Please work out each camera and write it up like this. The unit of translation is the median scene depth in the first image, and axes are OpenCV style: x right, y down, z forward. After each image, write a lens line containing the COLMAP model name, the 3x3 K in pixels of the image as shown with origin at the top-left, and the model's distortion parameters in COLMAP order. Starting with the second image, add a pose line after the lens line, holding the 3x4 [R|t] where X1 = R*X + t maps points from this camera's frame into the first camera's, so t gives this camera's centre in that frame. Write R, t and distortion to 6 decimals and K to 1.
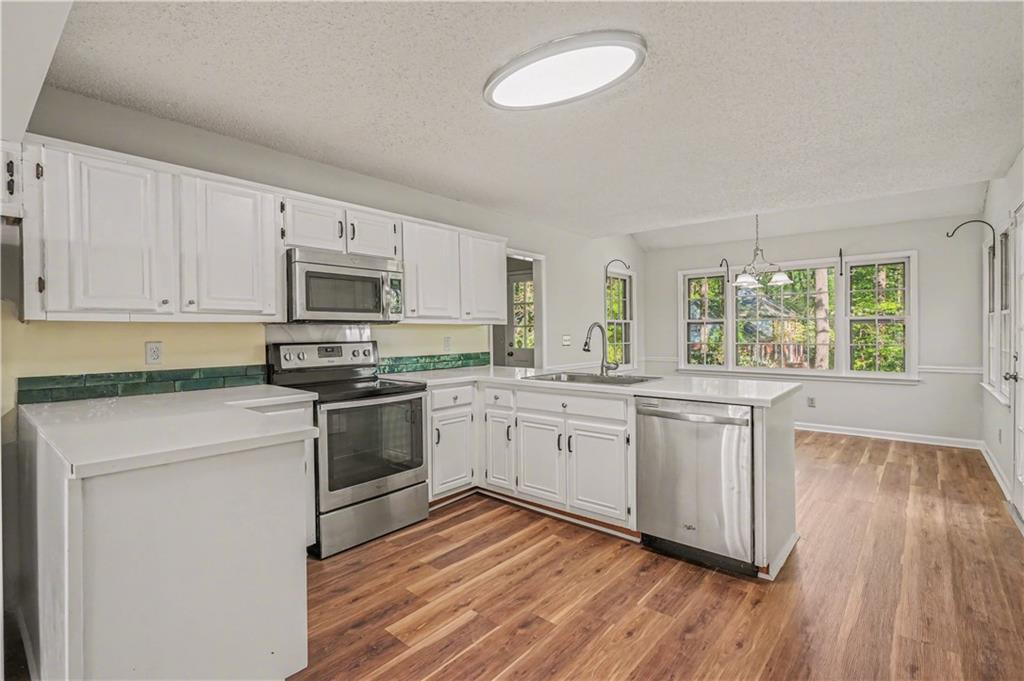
lens RADIAL K [[477.0, 0, 512.3], [0, 477.0, 338.8], [0, 0, 1]] dist [0.002312, 0.000913]
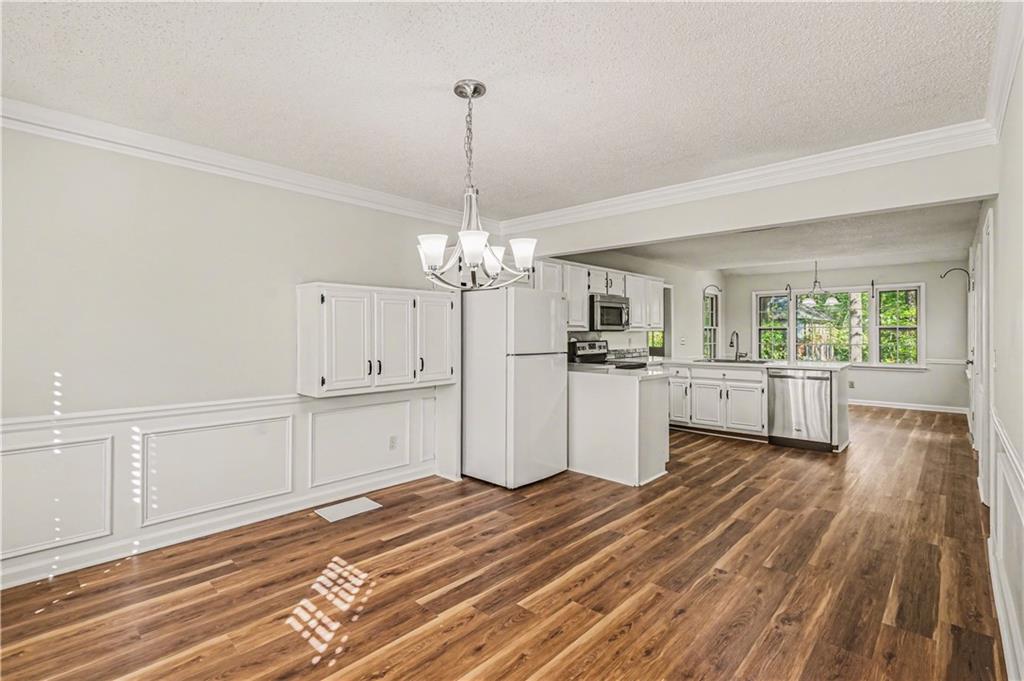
lens RADIAL K [[477.0, 0, 511.4], [0, 477.0, 337.0], [0, 0, 1]] dist [0.002312, 0.000913]
pose [[0.999067, 0.005240, -0.042861, -0.446490], [-0.005473, 0.999971, -0.005315, 0.002224], [0.042831, 0.005544, 0.999067, -0.641913]]
